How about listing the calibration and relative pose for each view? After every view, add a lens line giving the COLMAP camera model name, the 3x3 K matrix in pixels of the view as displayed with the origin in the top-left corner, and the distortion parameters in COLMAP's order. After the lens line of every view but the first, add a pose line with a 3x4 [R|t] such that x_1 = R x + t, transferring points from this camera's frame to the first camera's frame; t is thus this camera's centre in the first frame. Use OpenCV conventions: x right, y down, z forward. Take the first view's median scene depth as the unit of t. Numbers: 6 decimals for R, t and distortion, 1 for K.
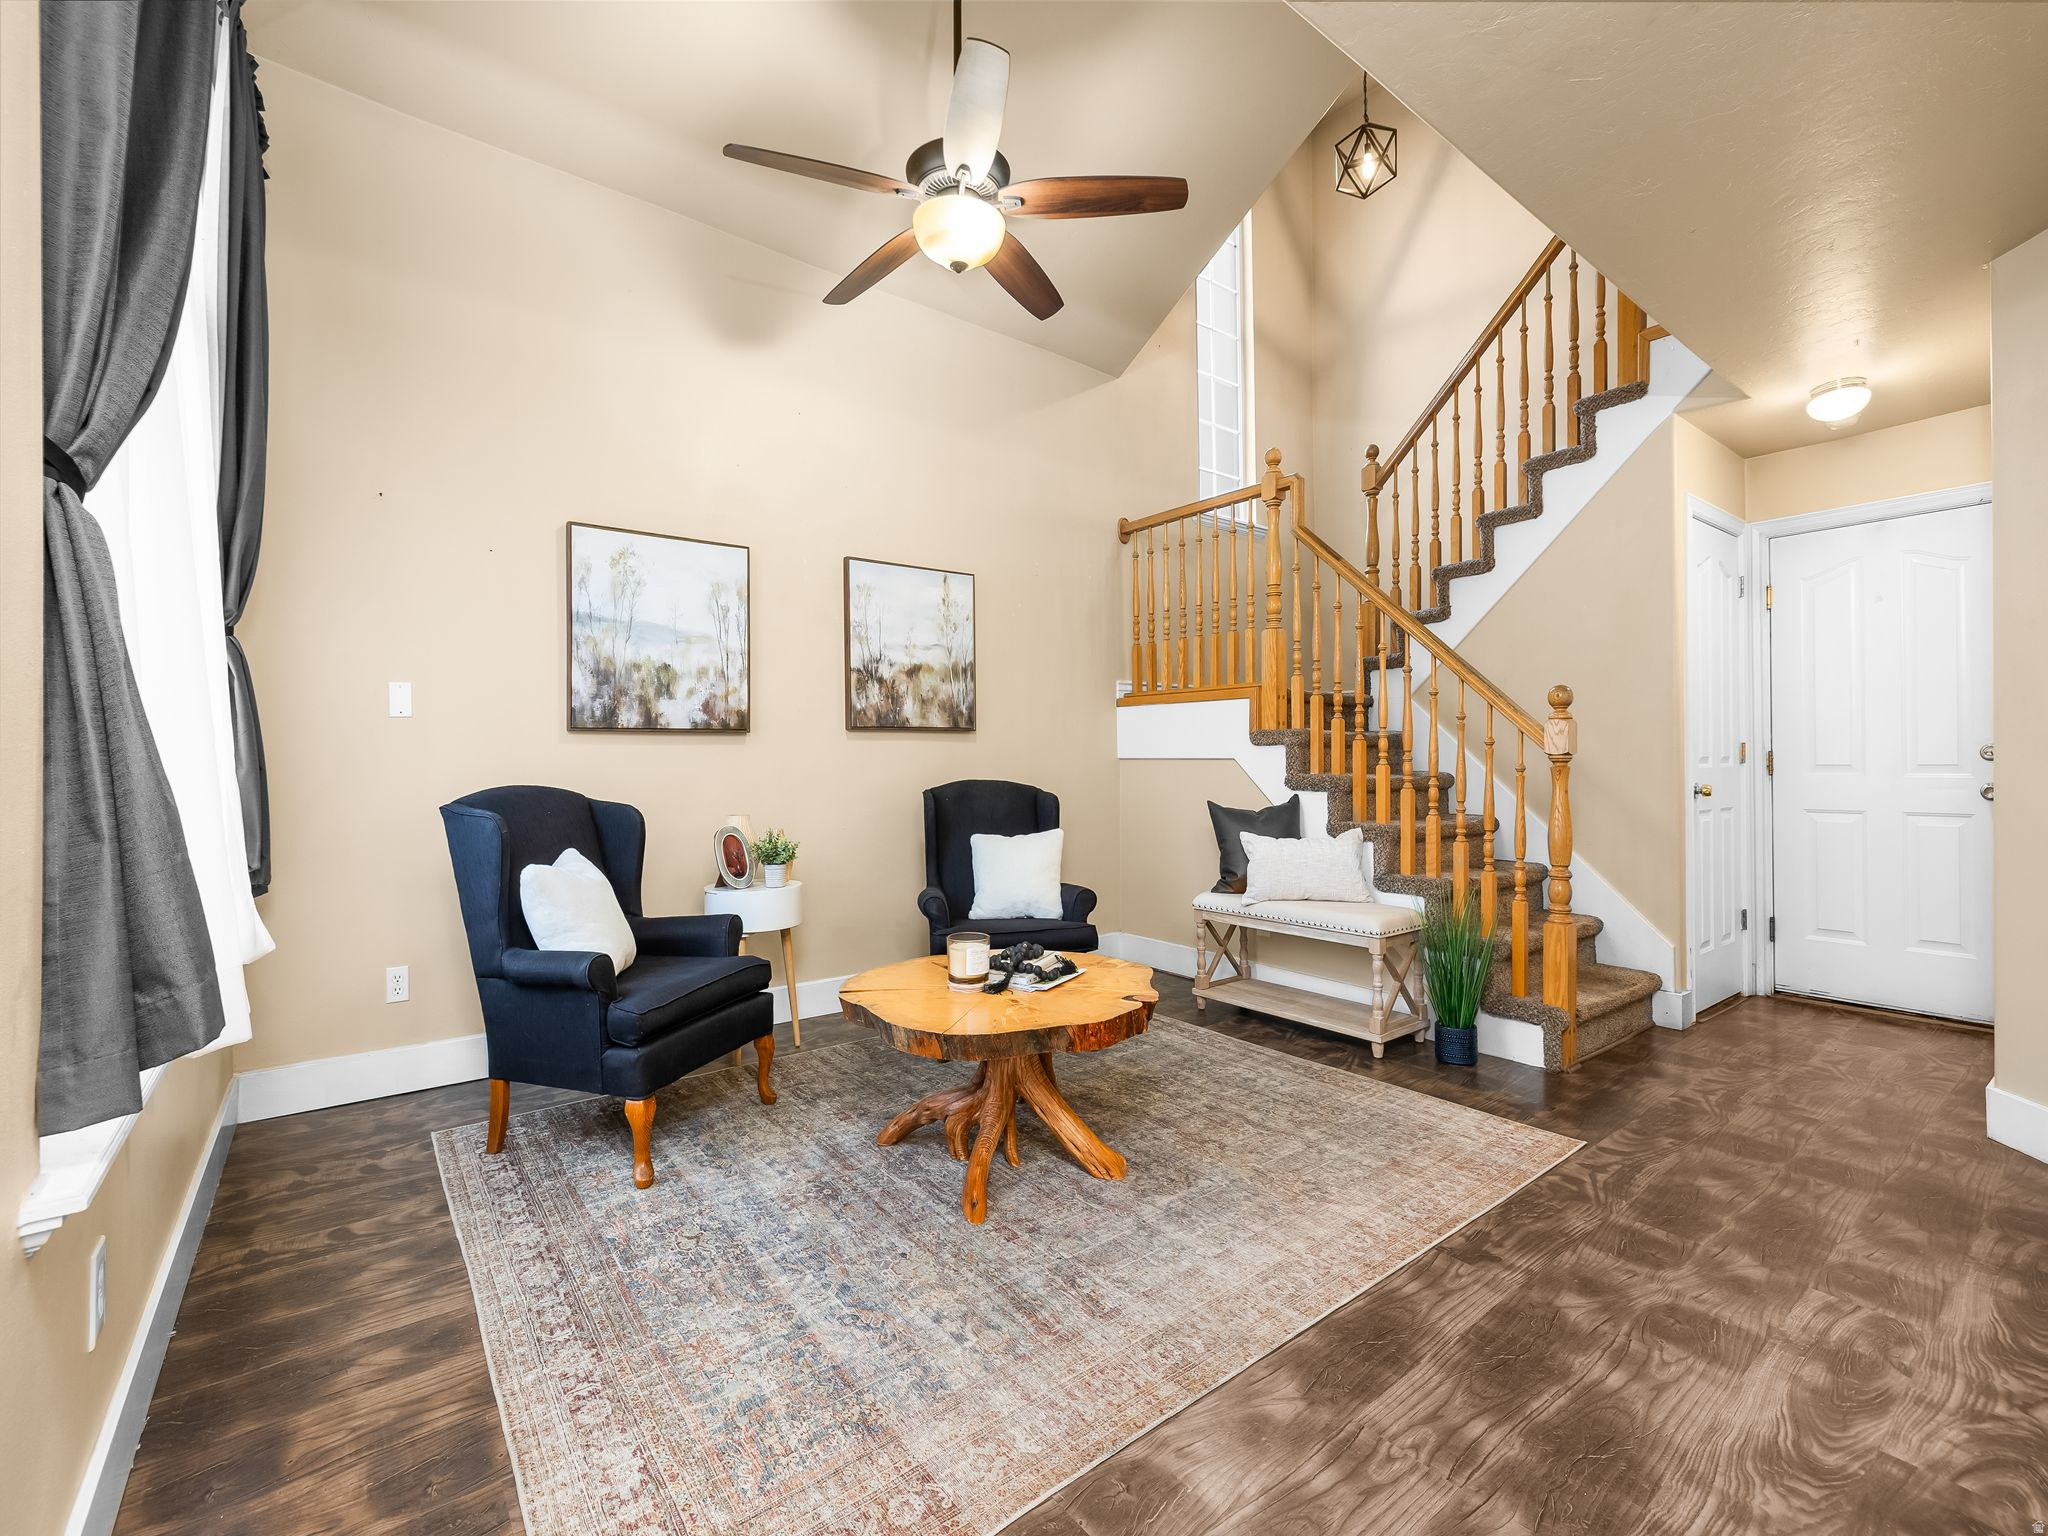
lens RADIAL K [[871.7, 0, 1022.9], [0, 871.7, 758.7], [0, 0, 1]] dist [0.000522, 0.000044]
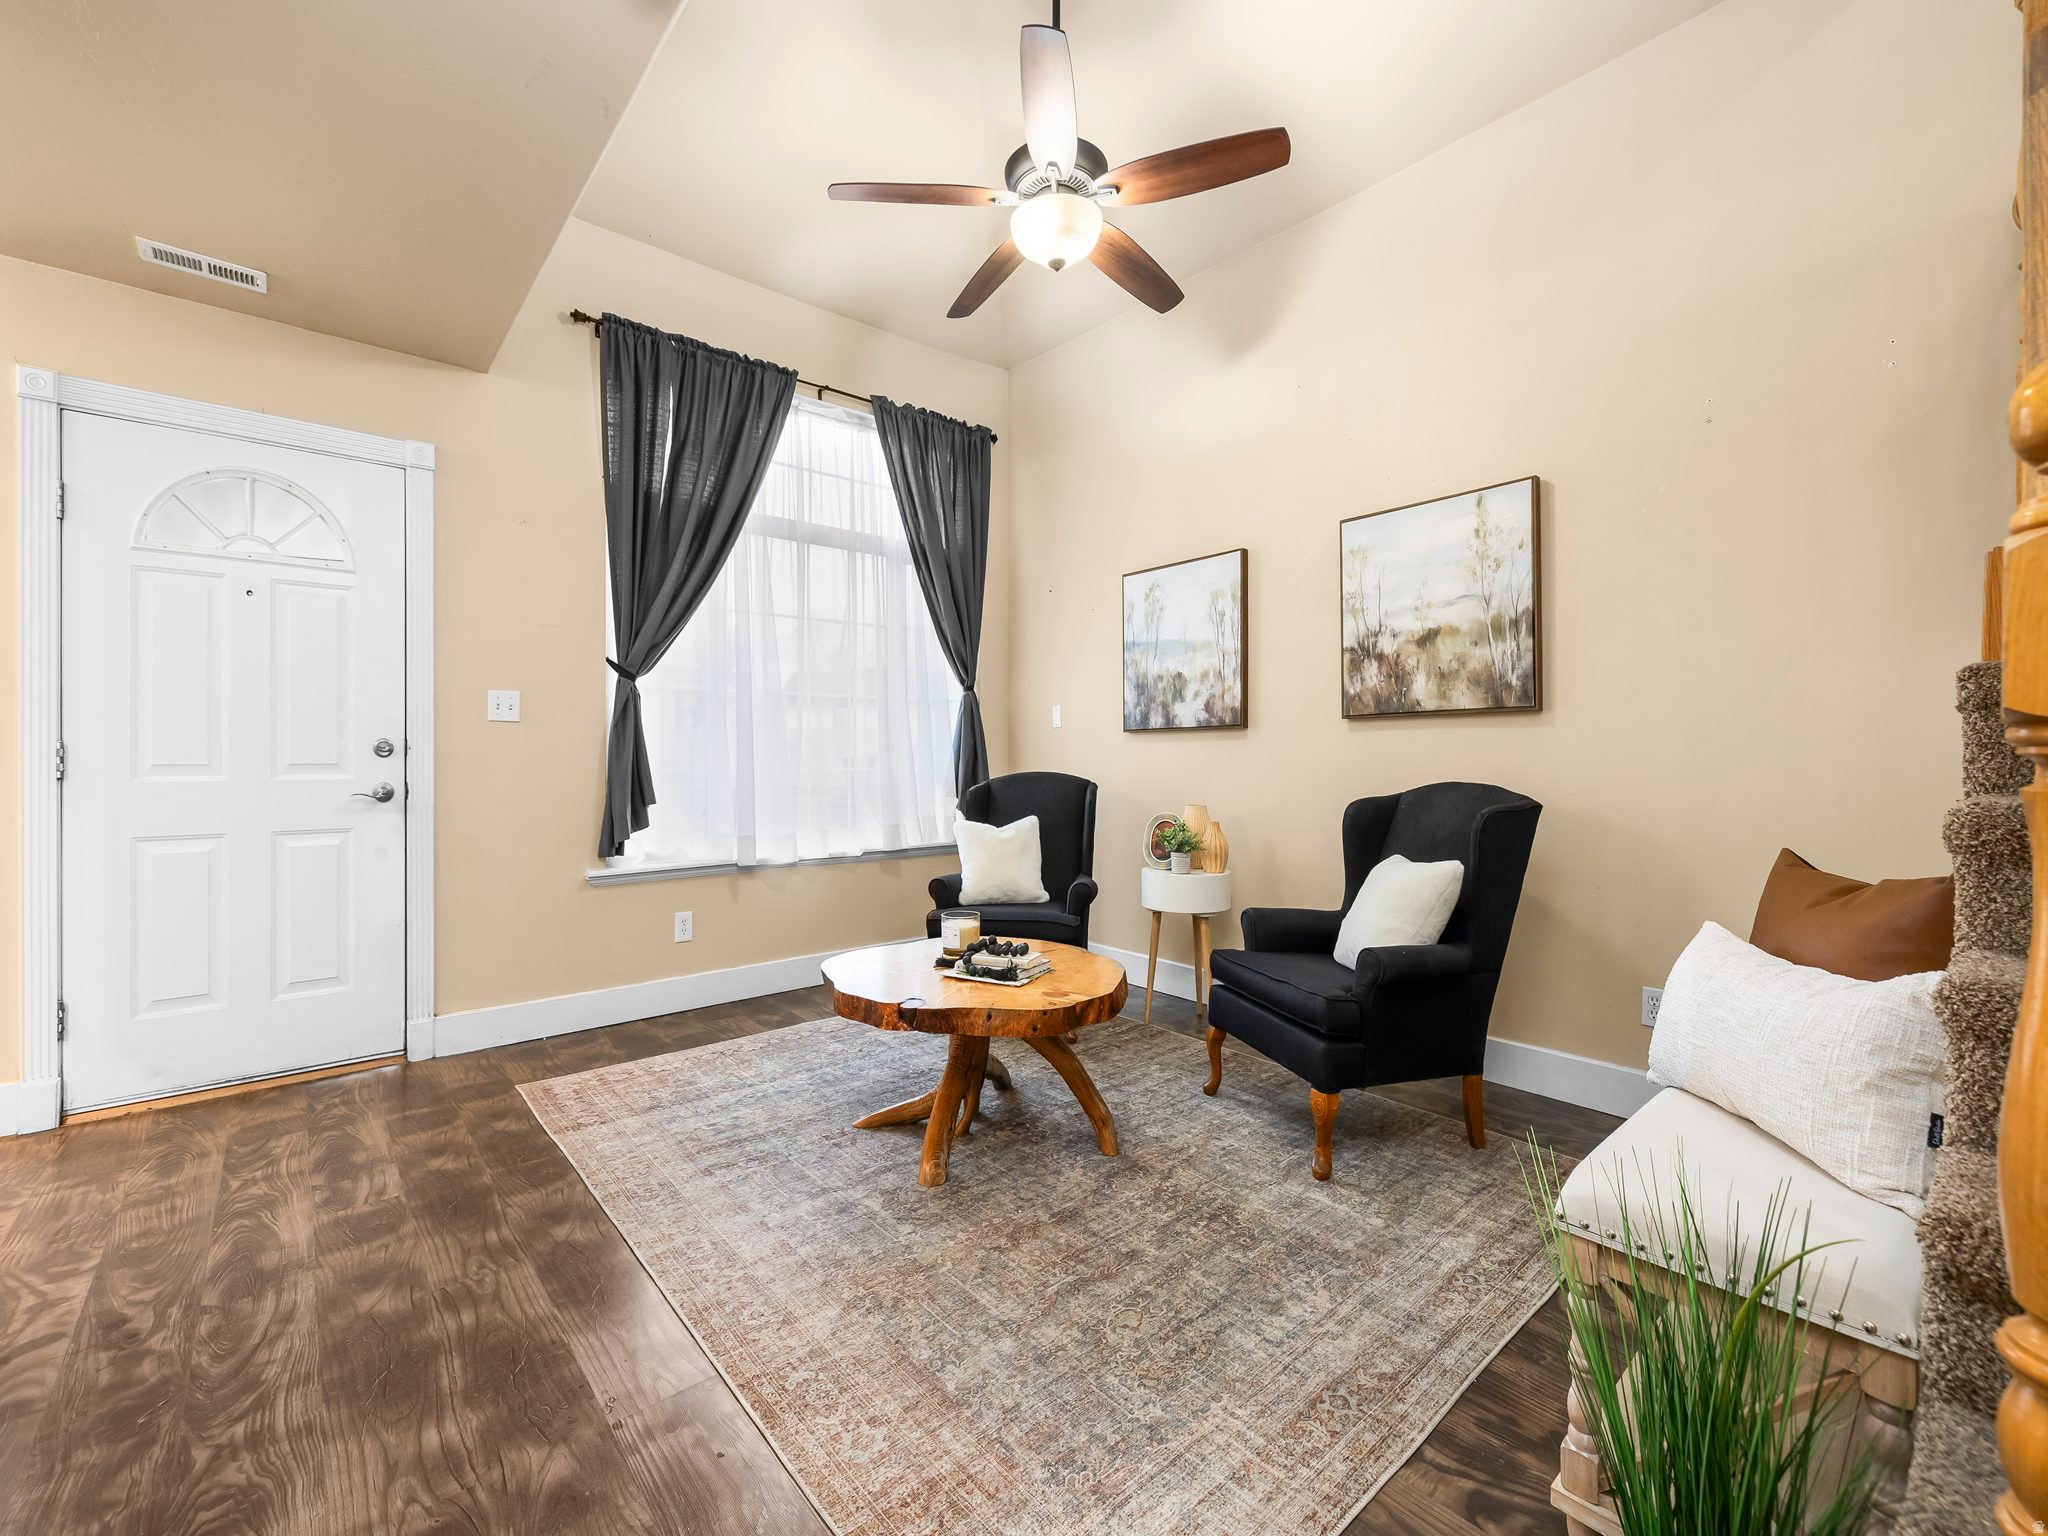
lens RADIAL K [[871.7, 0, 1022.9], [0, 871.7, 758.7], [0, 0, 1]] dist [0.000522, 0.000044]
pose [[0.054658, 0.006149, -0.998486, 0.729846], [0.005104, 0.999966, 0.006438, -0.001412], [0.998492, -0.005448, 0.054625, 0.707938]]
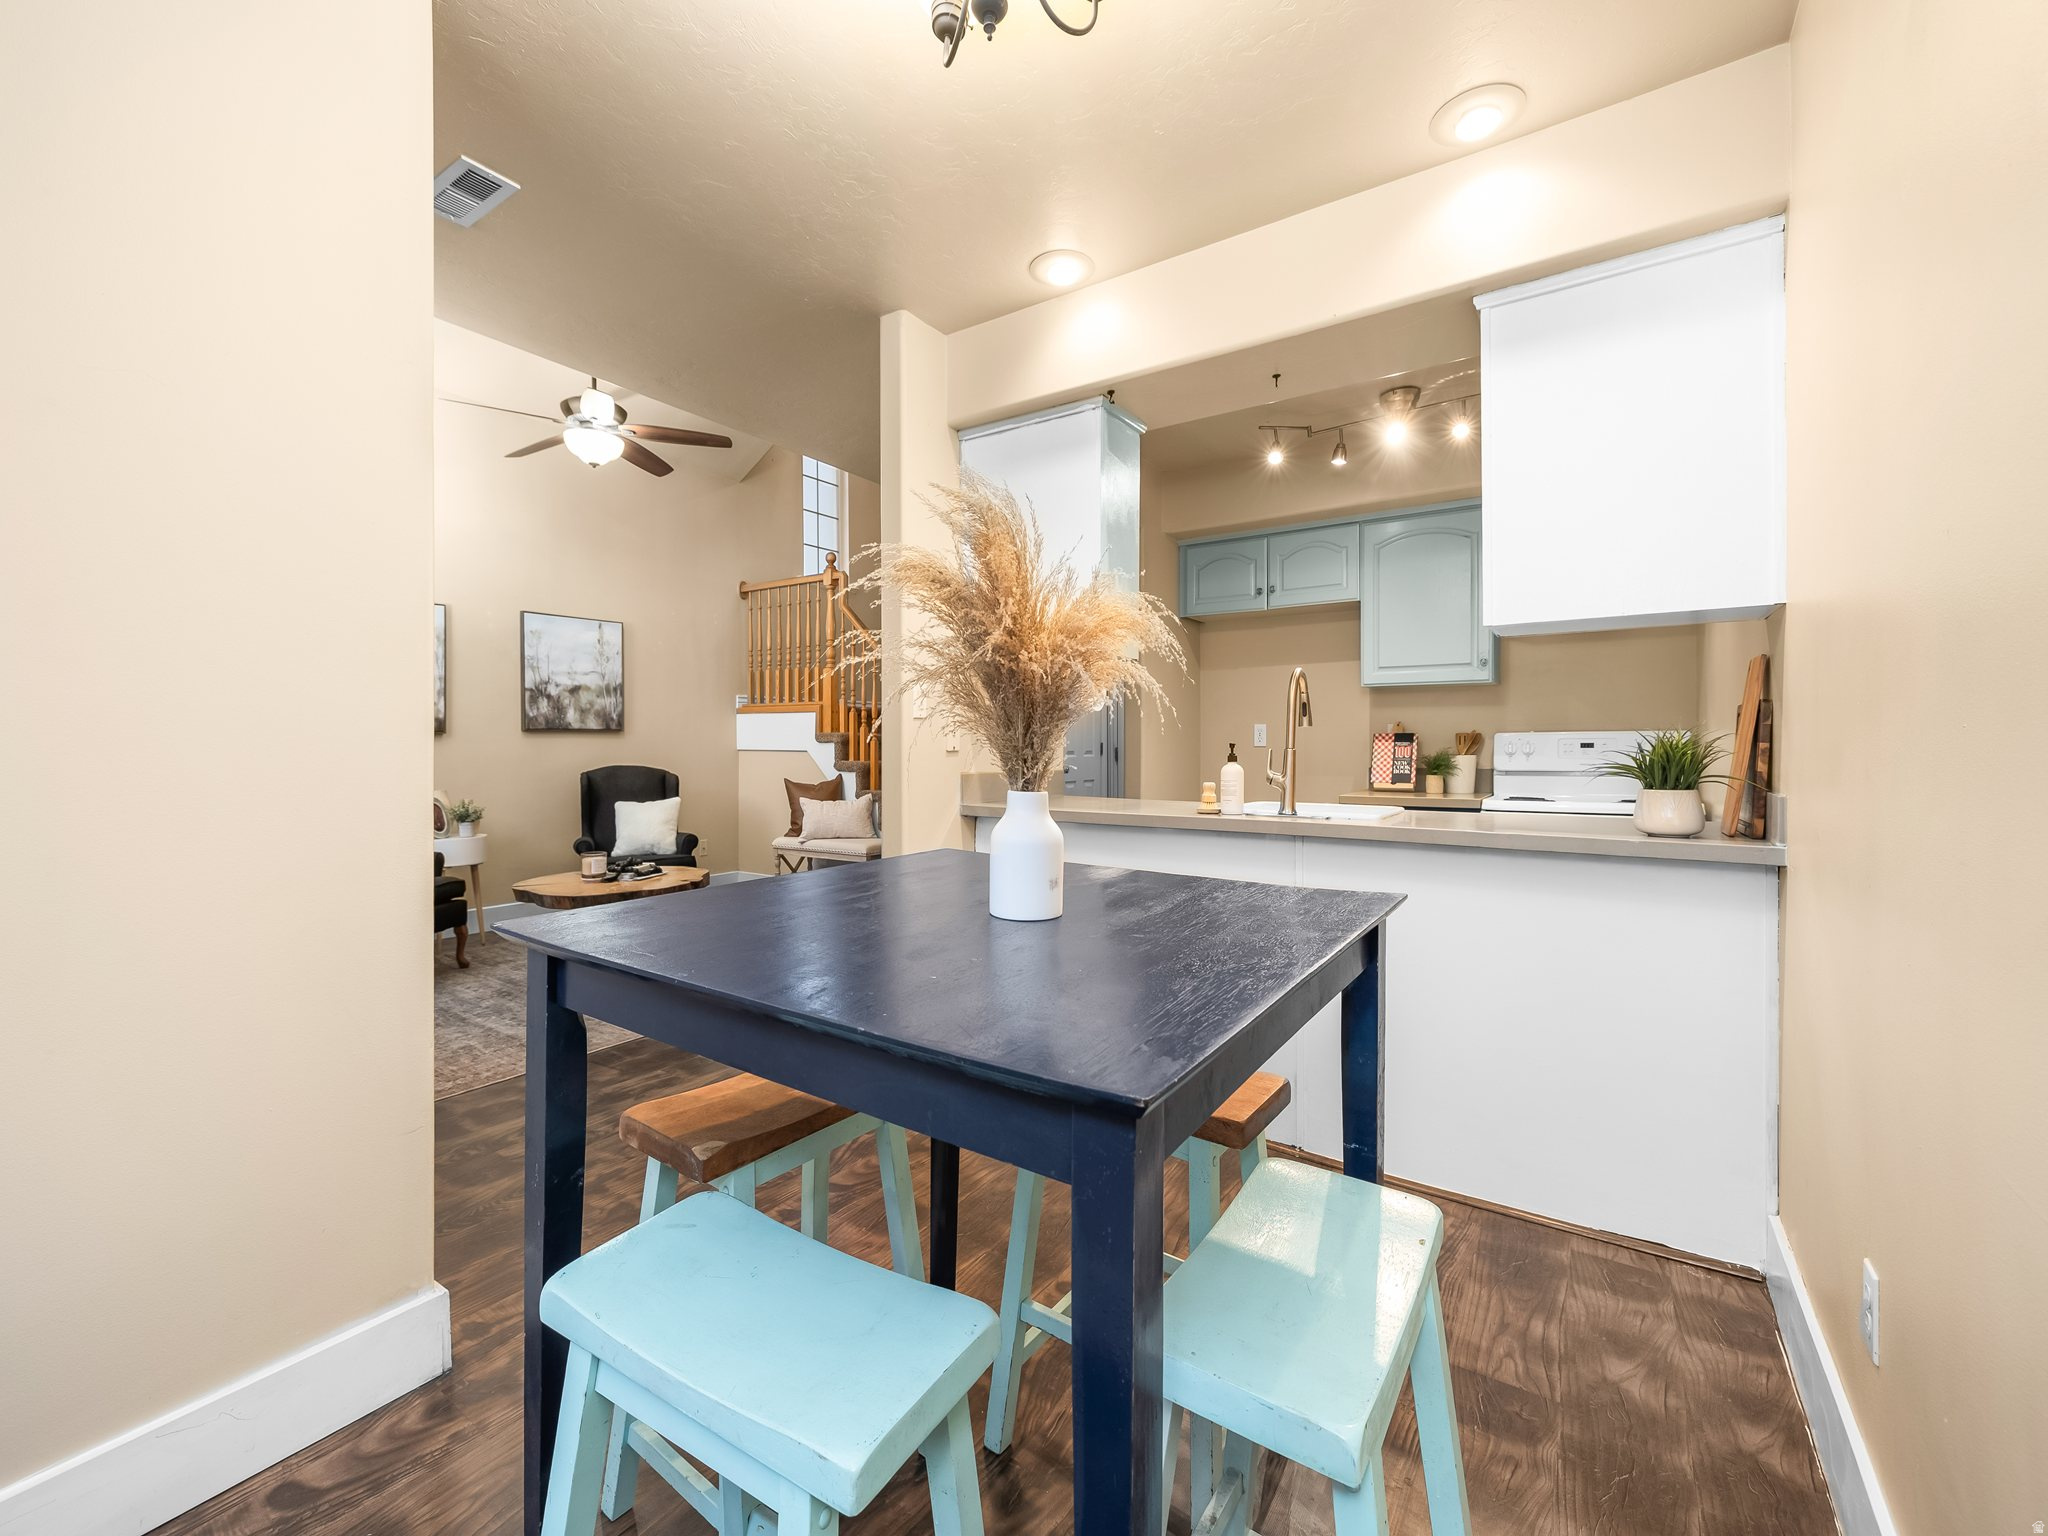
lens RADIAL K [[848.5, 0, 993.2], [0, 848.5, 743.3], [0, 0, 1]] dist [0.015772, -0.000075]
pose [[0.956201, 0.004885, 0.292669, 0.145684], [-0.005643, 0.999983, 0.001744, -0.022044], [-0.292656, -0.003319, 0.956212, -0.642773]]
